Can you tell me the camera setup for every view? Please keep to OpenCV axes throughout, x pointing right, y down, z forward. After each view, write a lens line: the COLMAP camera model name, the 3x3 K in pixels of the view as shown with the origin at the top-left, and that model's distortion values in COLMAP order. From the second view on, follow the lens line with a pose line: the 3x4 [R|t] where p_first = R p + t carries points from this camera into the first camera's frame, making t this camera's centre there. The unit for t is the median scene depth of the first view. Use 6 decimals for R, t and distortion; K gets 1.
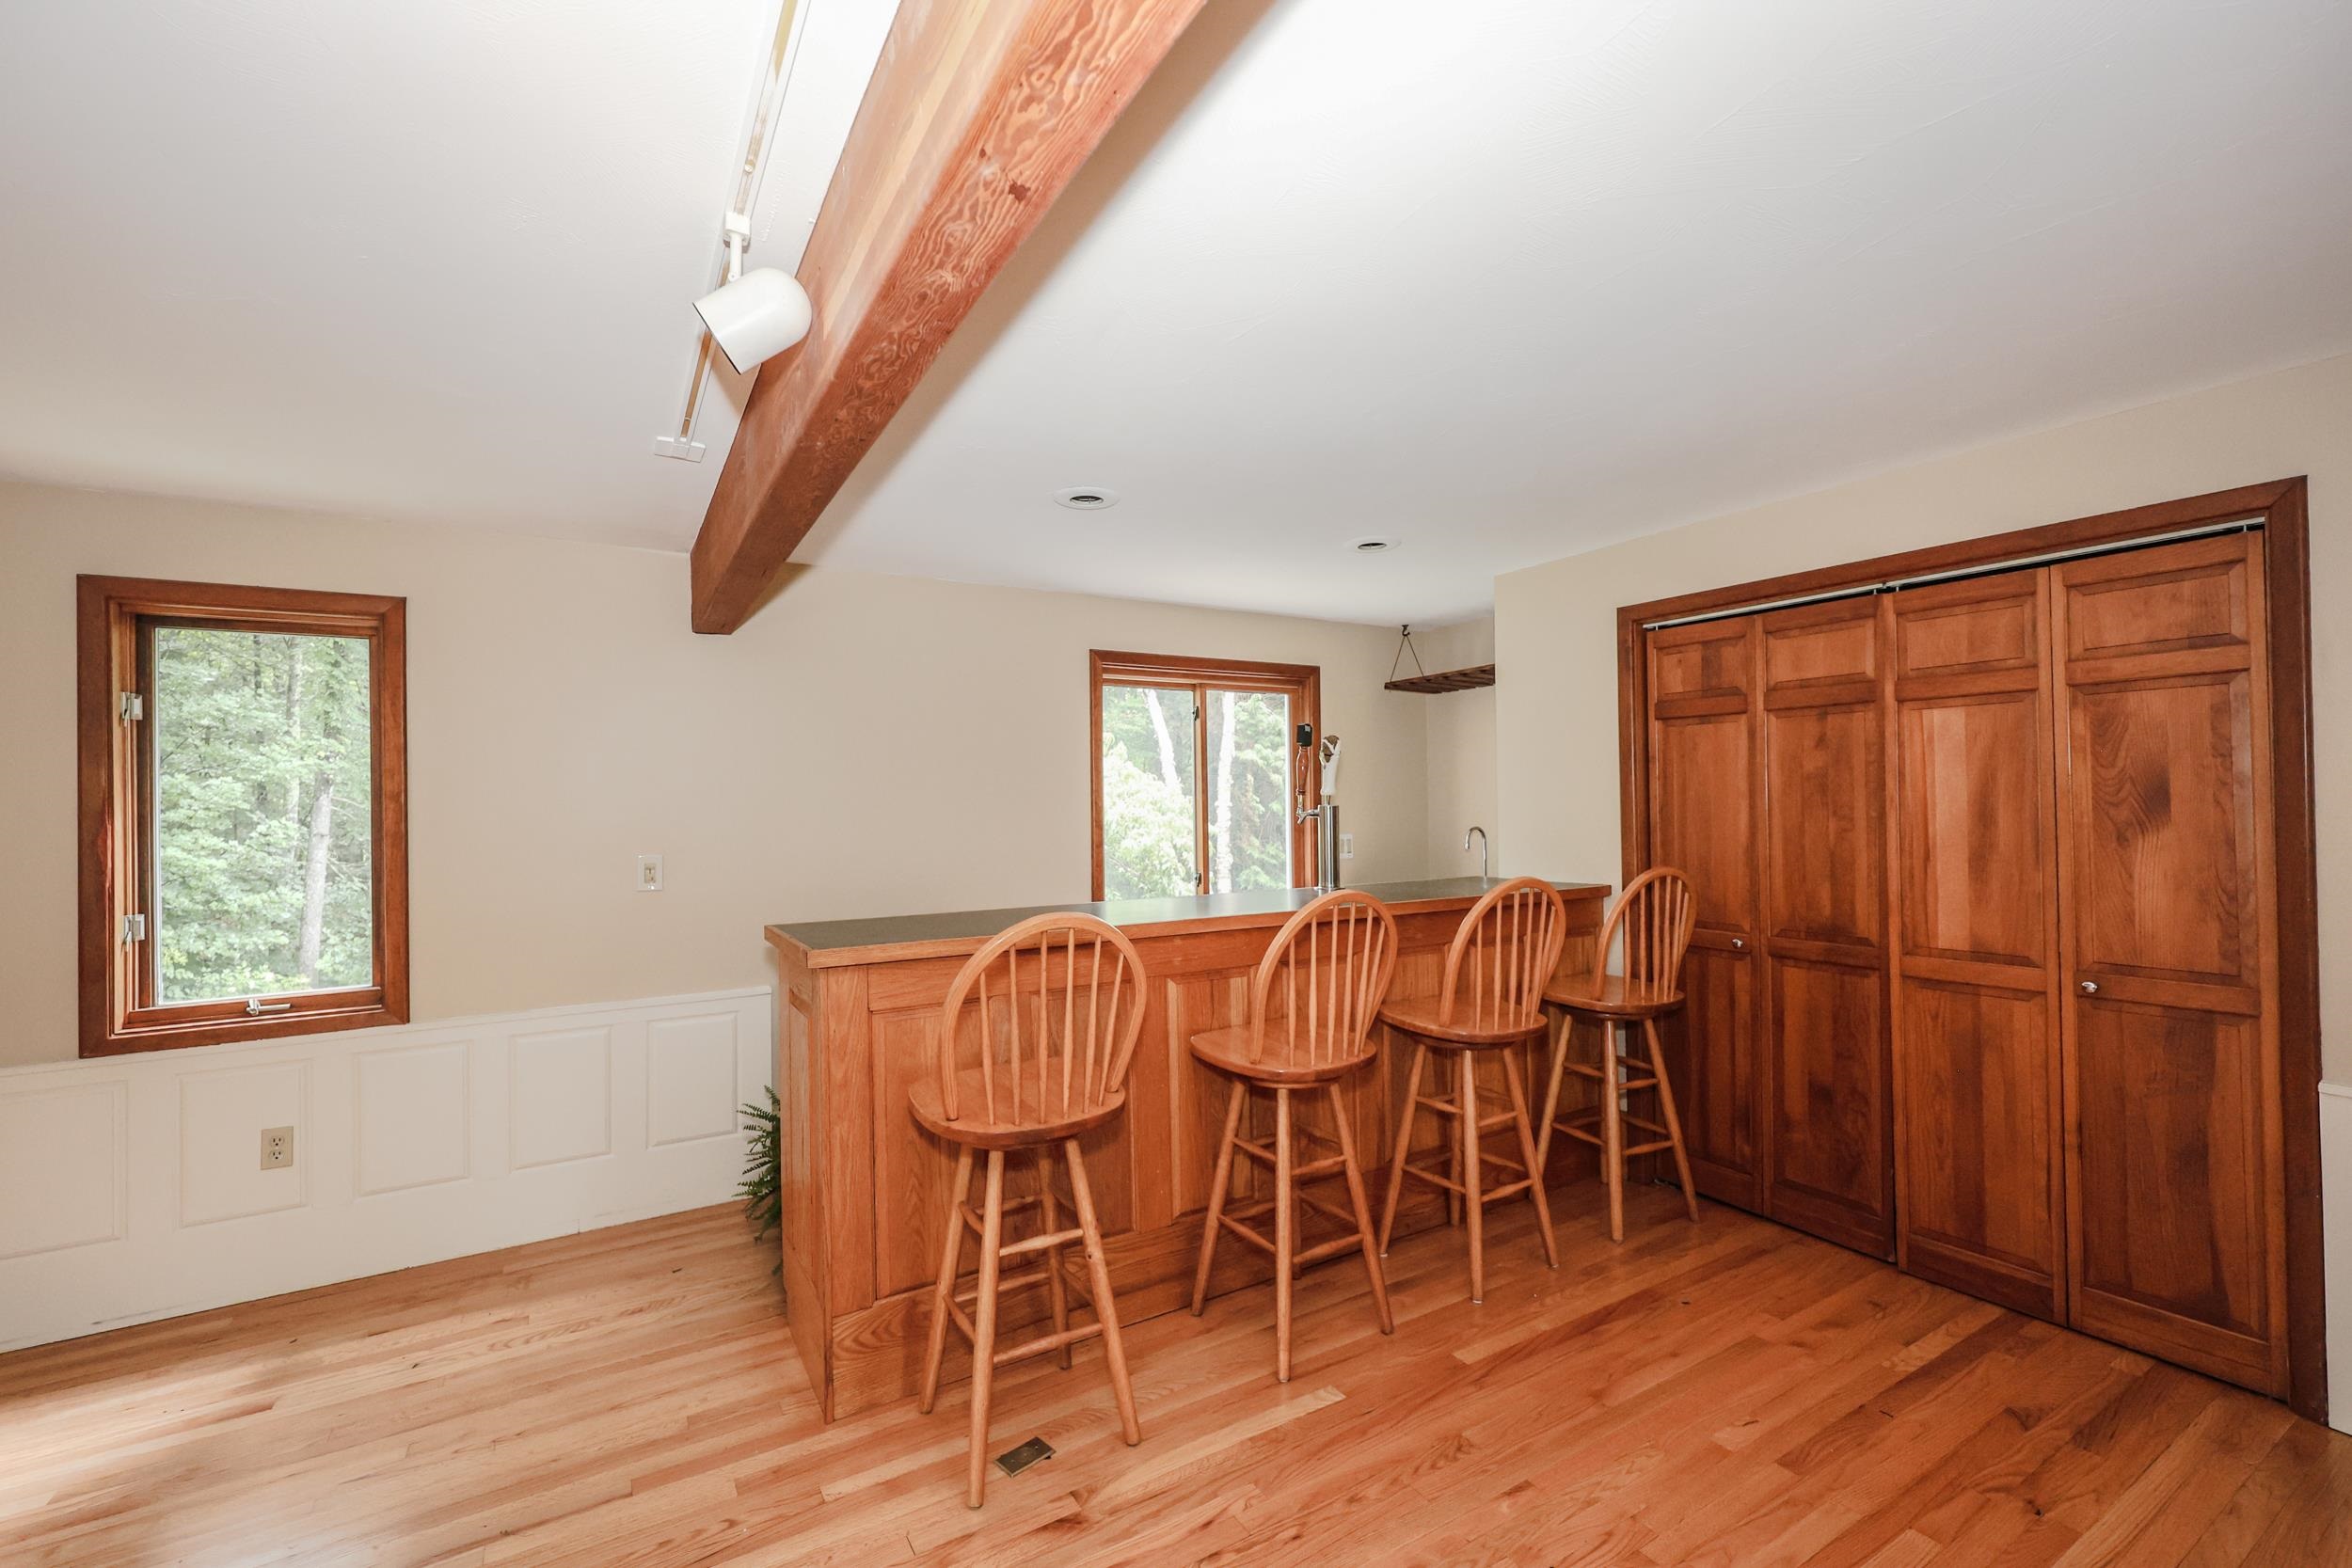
lens RADIAL K [[956.2, 0, 1176.0], [0, 956.2, 784.0], [0, 0, 1]] dist [0.003167, 0.000041]
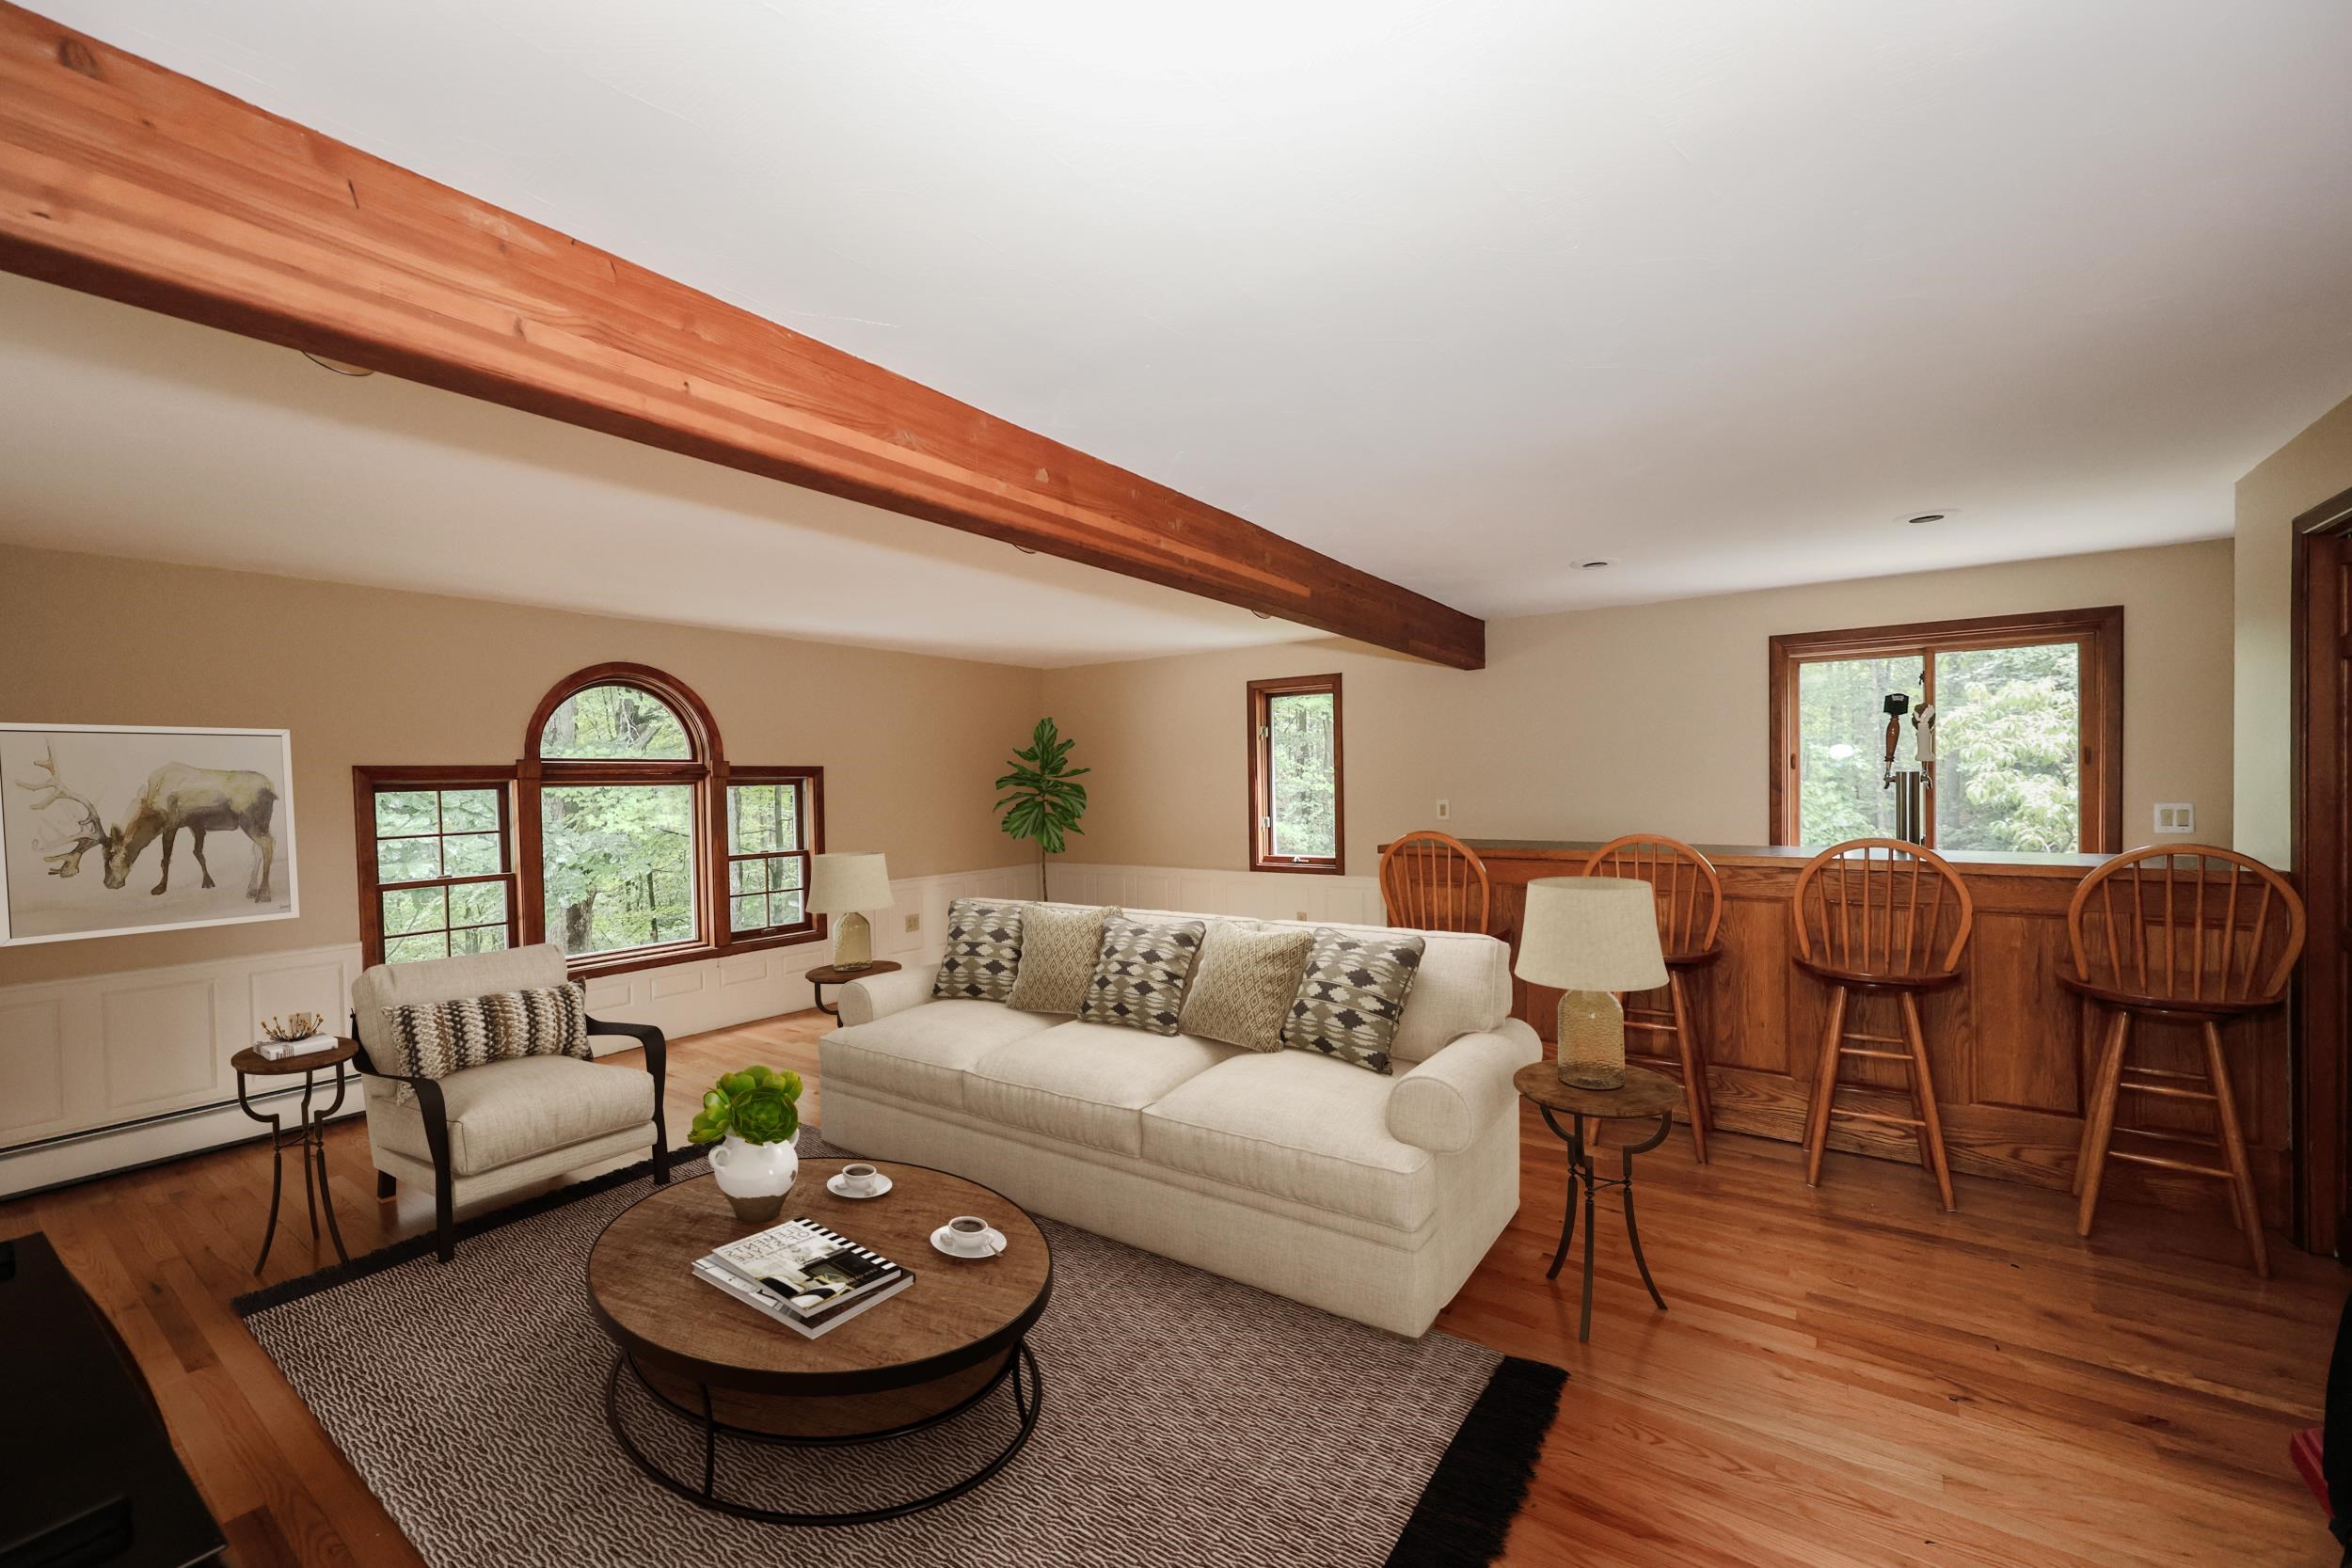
lens RADIAL K [[956.2, 0, 1176.0], [0, 956.2, 784.0], [0, 0, 1]] dist [0.003167, 0.000041]
pose [[0.408179, 0.014661, -0.912784, 1.045400], [0.027134, 0.999234, 0.028184, -0.022646], [0.912498, -0.036271, 0.407469, -0.201438]]
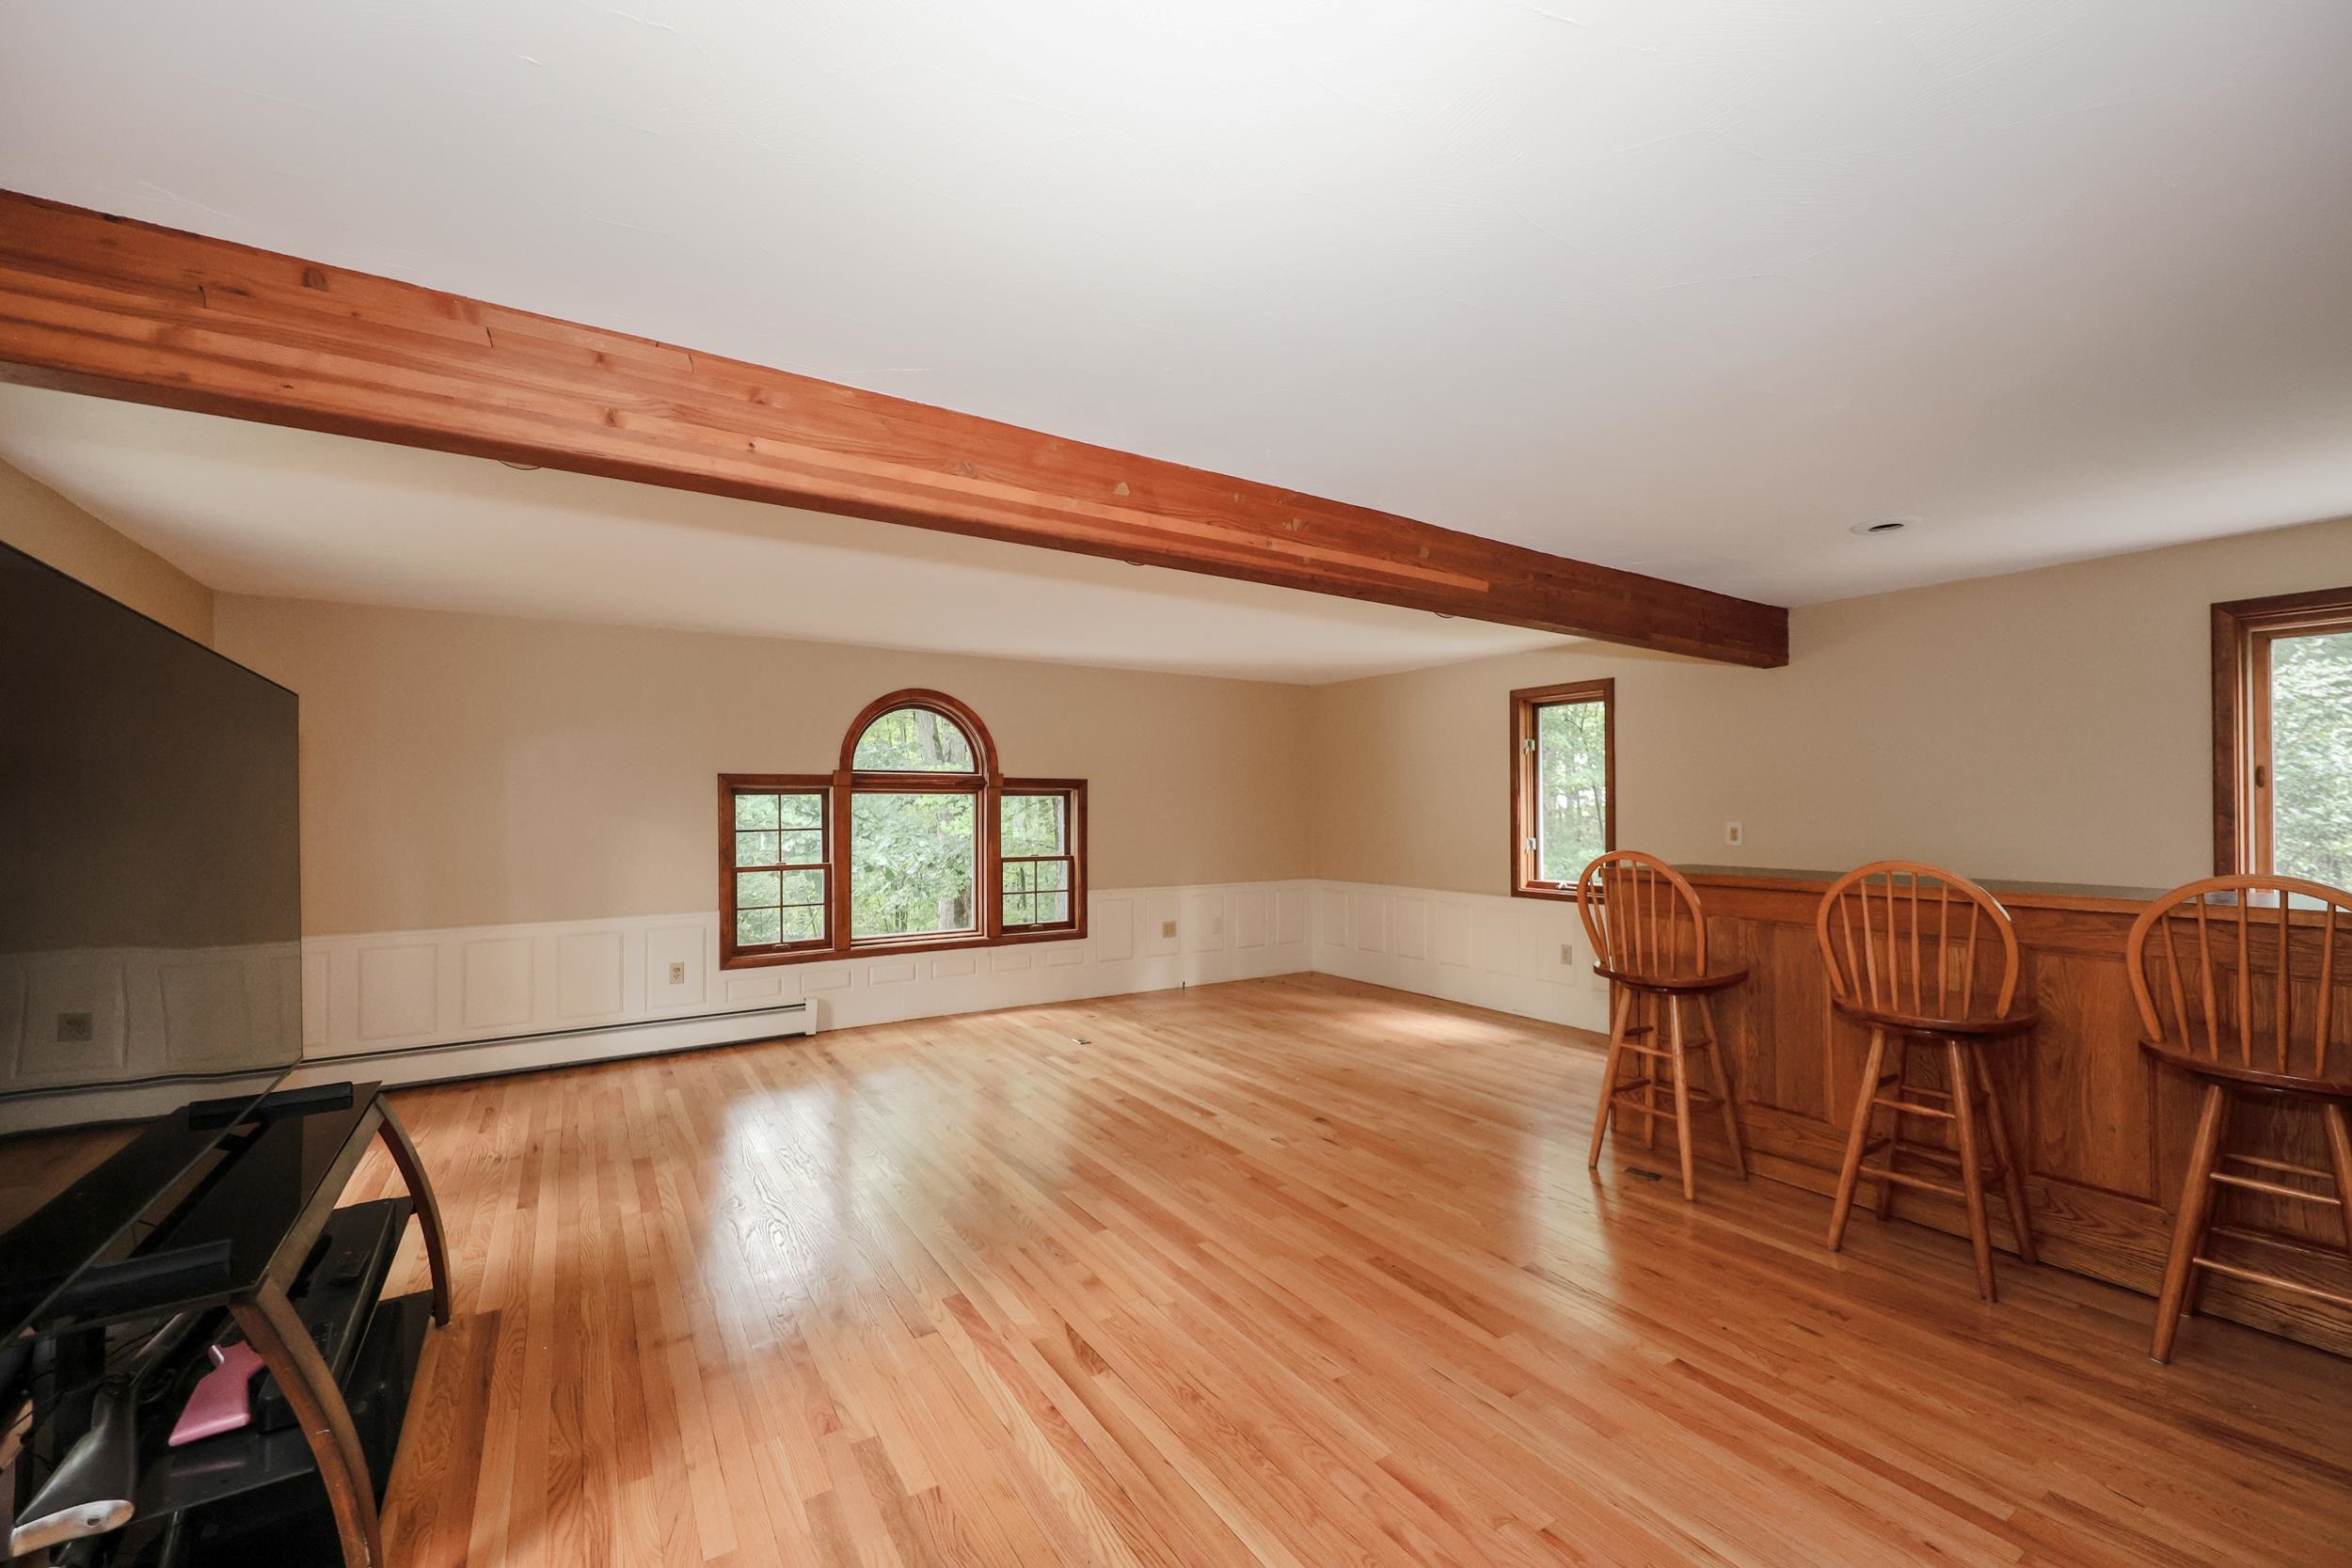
lens RADIAL K [[954.4, 0, 1176.0], [0, 954.4, 784.0], [0, 0, 1]] dist [-0.000637, -0.000117]
pose [[0.033919, -0.006625, -0.999403, 1.108432], [0.019757, 0.999787, -0.005957, 0.007229], [0.999229, -0.019543, 0.034042, 0.098748]]
